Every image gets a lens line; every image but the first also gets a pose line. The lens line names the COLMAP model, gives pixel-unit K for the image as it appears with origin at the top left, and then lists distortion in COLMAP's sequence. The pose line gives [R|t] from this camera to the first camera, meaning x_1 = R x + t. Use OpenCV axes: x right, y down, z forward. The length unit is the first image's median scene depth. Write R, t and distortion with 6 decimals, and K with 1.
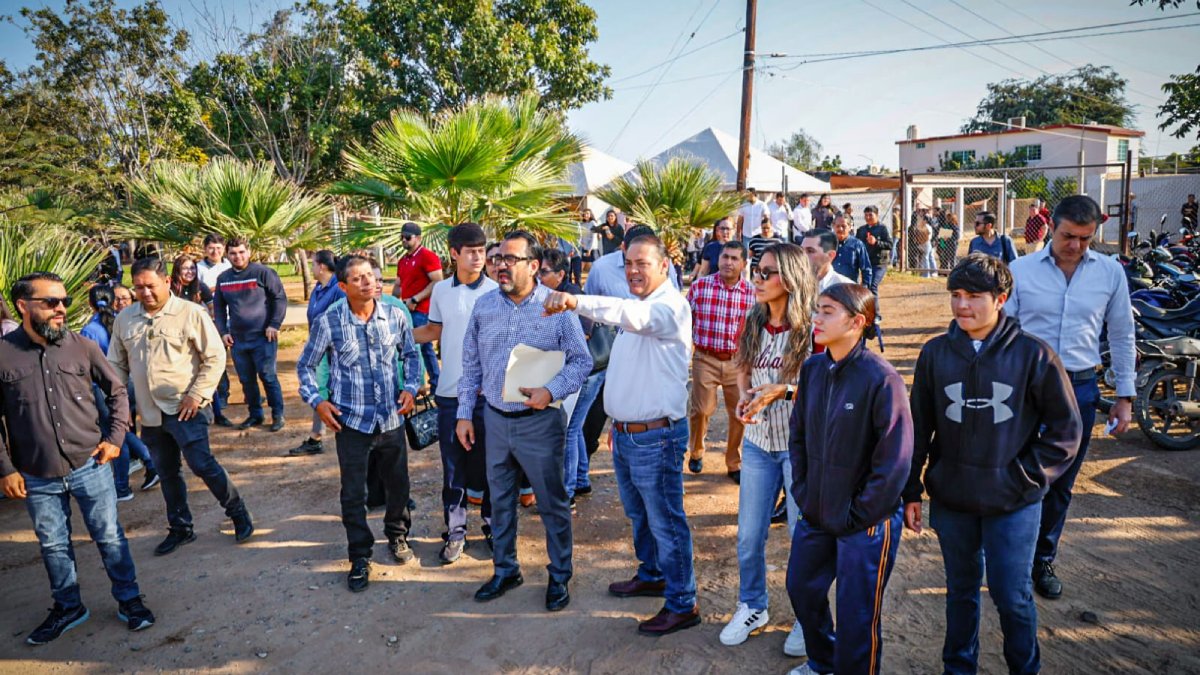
lens RADIAL K [[820.1, 0, 600.0], [0, 820.1, 337.5], [0, 0, 1]] dist [-0.087020, 0.069073]
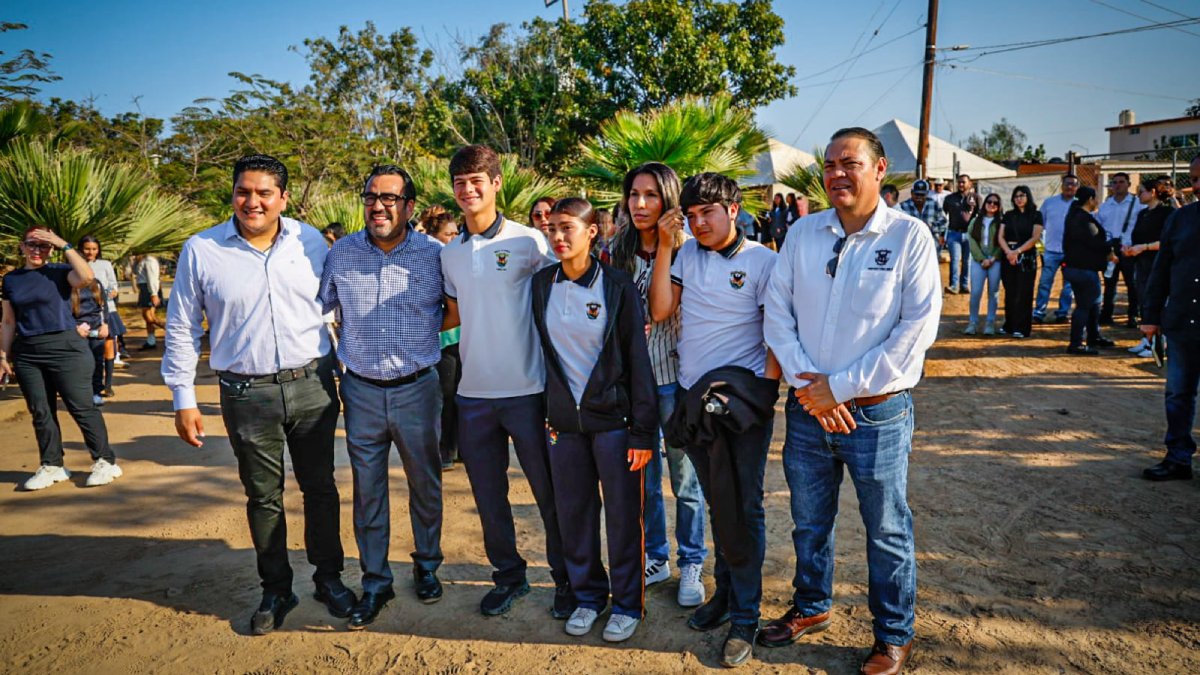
lens RADIAL K [[820.1, 0, 600.0], [0, 820.1, 337.5], [0, 0, 1]] dist [-0.087020, 0.069073]
pose [[0.974335, 0.024180, -0.223798, 0.009050], [-0.023696, 0.999707, 0.004851, 0.039534], [0.223850, 0.000577, 0.974623, -0.144833]]
